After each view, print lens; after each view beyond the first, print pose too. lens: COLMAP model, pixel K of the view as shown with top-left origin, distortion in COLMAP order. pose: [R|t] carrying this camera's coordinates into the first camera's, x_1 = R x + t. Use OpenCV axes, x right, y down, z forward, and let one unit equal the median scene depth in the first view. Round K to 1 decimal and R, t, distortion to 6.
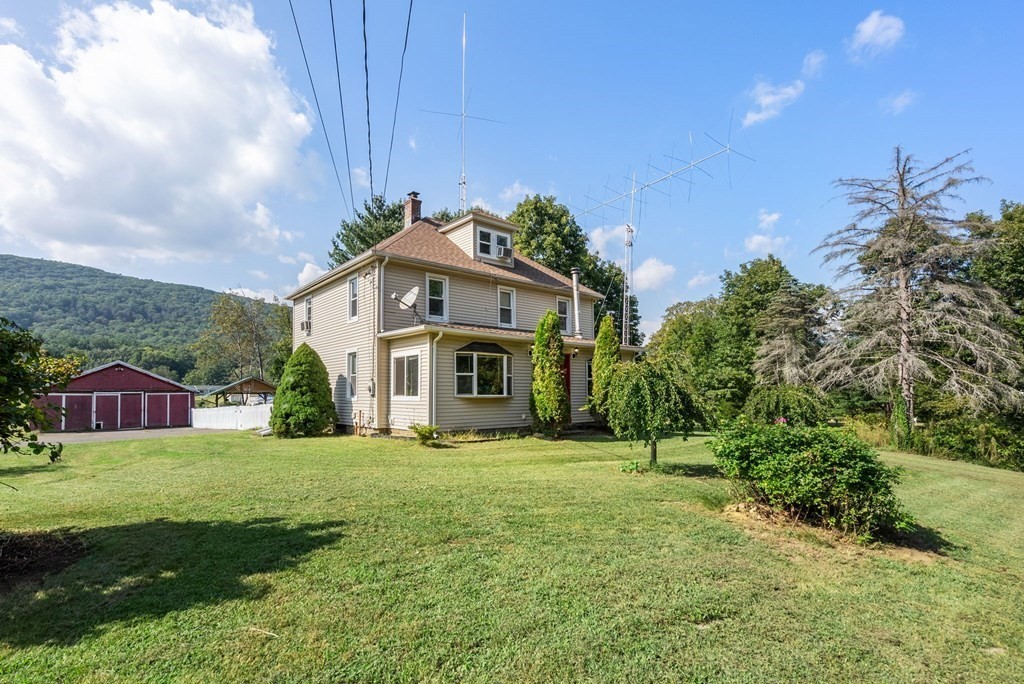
lens RADIAL K [[476.7, 0, 511.5], [0, 476.7, 379.5], [0, 0, 1]] dist [0.000086, 0.000154]
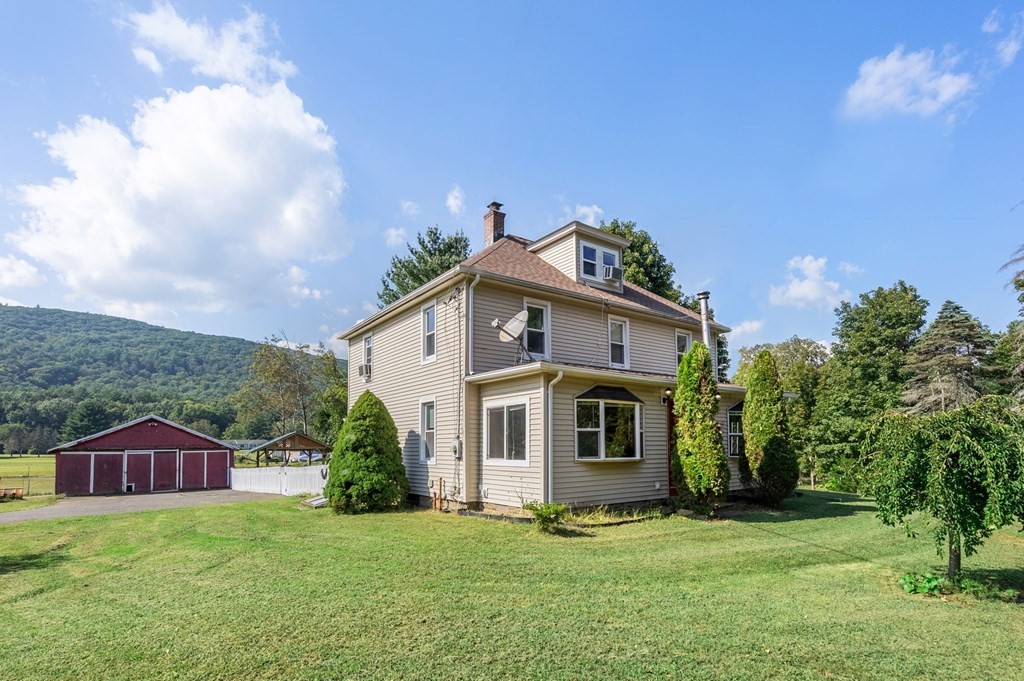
lens RADIAL K [[509.1, 0, 530.4], [0, 509.1, 423.6], [0, 0, 1]] dist [0.000142, 0.000137]
pose [[0.998099, -0.006373, -0.061301, -0.101417], [0.005399, 0.999857, -0.016054, -0.006276], [0.061394, 0.015693, 0.997990, 0.158858]]
